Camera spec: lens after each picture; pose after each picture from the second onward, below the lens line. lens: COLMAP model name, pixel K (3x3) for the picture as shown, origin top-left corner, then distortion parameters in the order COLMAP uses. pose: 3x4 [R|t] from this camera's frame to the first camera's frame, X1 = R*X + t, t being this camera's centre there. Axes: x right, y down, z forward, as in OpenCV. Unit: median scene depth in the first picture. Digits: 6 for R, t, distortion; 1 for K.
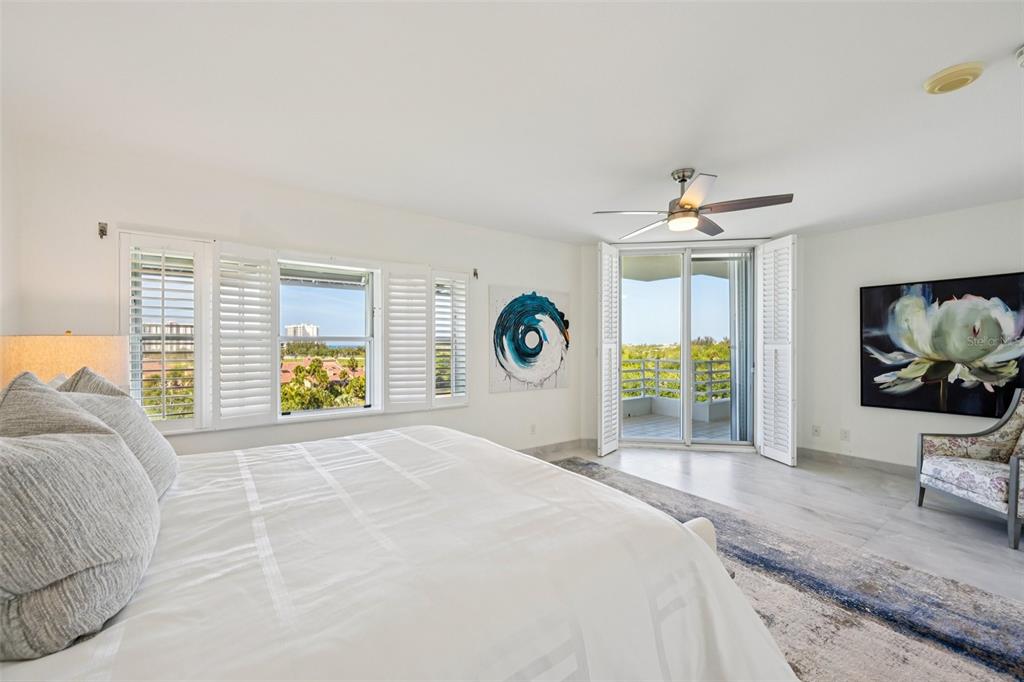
lens RADIAL K [[402.7, 0, 514.2], [0, 402.7, 343.8], [0, 0, 1]] dist [-0.001456, 0.000291]
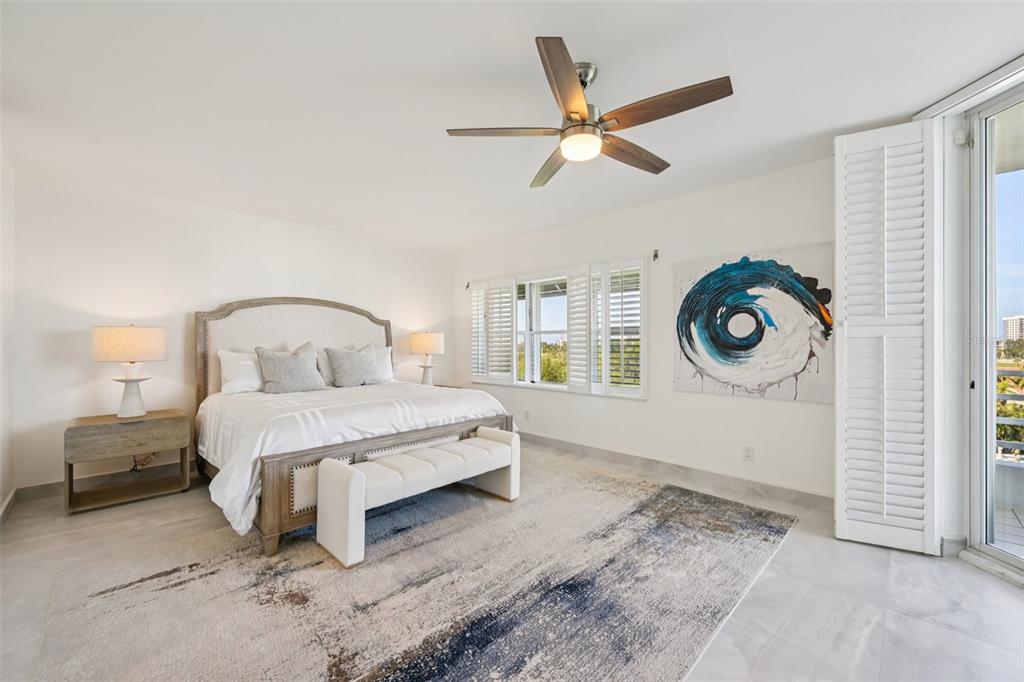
lens RADIAL K [[402.7, 0, 514.3], [0, 402.7, 342.3], [0, 0, 1]] dist [-0.001456, 0.000291]
pose [[0.164403, -0.002780, -0.986389, 0.678685], [0.003119, 0.999992, -0.002298, 0.019835], [0.986388, -0.002699, 0.164411, 0.493528]]
